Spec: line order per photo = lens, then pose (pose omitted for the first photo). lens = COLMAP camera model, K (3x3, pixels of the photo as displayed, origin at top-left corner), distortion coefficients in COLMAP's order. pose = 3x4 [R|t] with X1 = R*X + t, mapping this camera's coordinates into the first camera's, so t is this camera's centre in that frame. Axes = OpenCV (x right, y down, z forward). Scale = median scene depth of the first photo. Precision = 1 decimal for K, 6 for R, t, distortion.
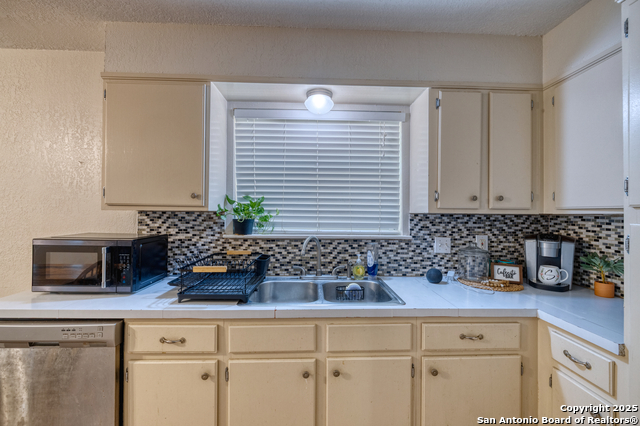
lens RADIAL K [[266.5, 0, 320.2], [0, 266.5, 211.5], [0, 0, 1]] dist [-0.003537, -0.000508]
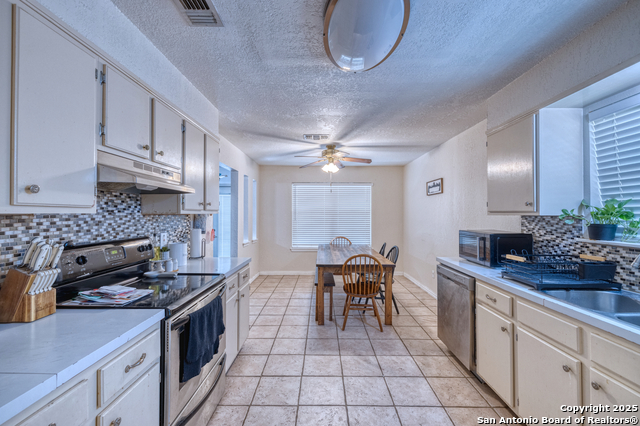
lens RADIAL K [[266.5, 0, 320.2], [0, 266.5, 211.5], [0, 0, 1]] dist [-0.003537, -0.000508]
pose [[-0.040036, -0.019633, -0.999005, 0.701140], [-0.005310, 0.999797, -0.019436, 0.007834], [0.999184, 0.004526, -0.040132, 0.037645]]
